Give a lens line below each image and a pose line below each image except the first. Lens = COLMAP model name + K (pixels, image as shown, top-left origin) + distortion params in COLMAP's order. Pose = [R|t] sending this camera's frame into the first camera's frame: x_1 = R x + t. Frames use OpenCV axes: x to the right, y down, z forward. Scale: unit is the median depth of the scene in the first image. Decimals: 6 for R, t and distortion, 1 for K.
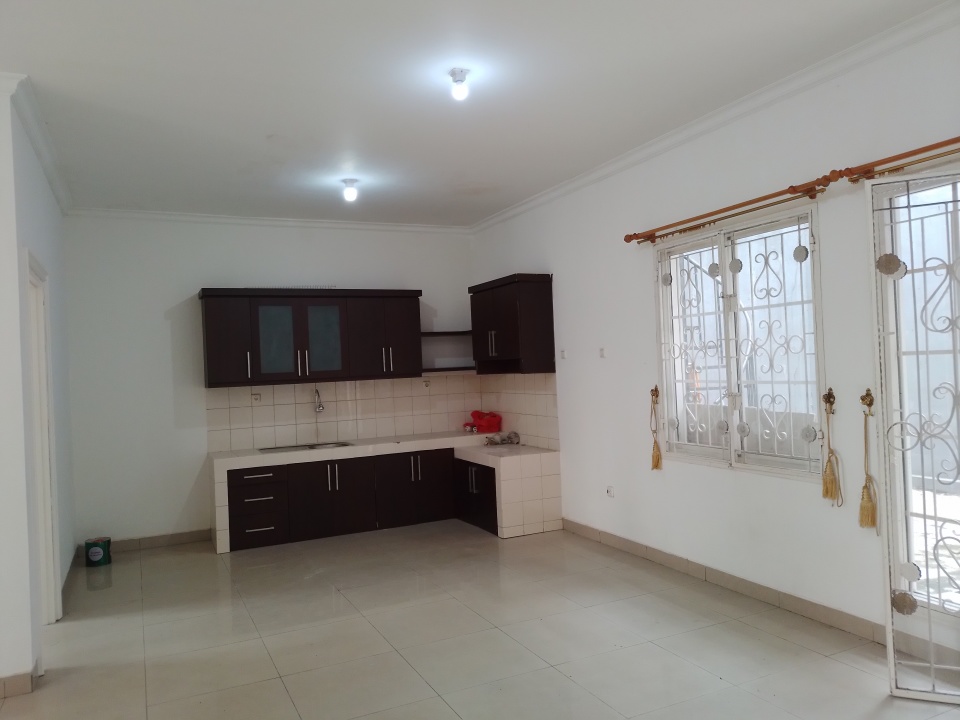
lens RADIAL K [[724.0, 0, 483.3], [0, 724.0, 361.2], [0, 0, 1]] dist [0.028548, -0.004336]
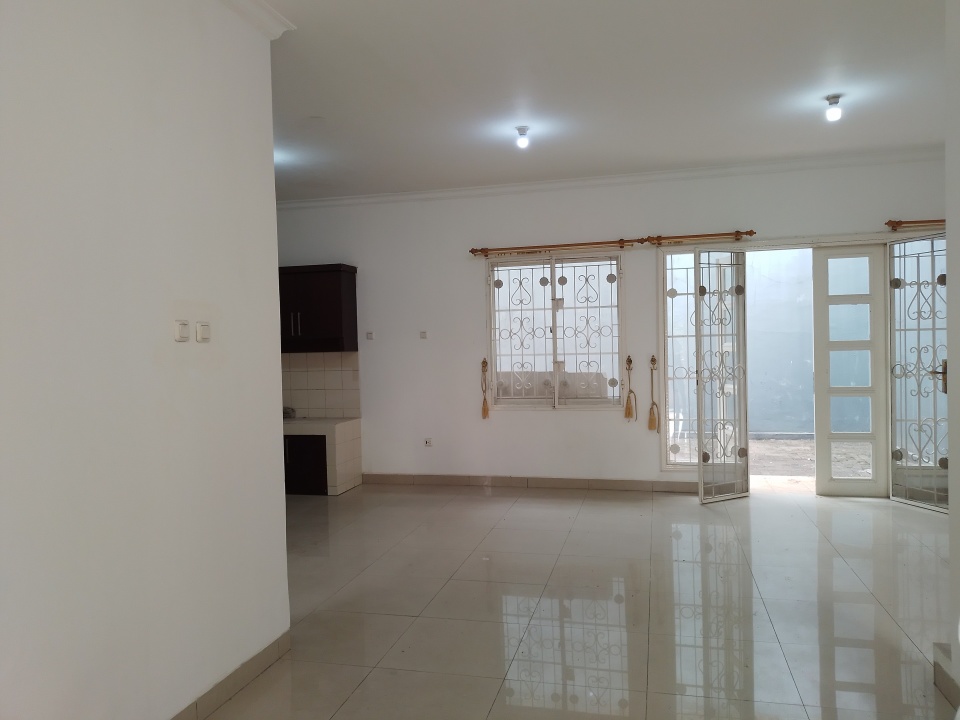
lens RADIAL K [[724.0, 0, 483.3], [0, 724.0, 361.2], [0, 0, 1]] dist [0.028548, -0.004336]
pose [[0.621364, 0.004390, 0.783509, -1.037995], [-0.003538, 0.999990, -0.002797, 0.051449], [-0.783514, -0.001034, 0.621374, 0.162148]]
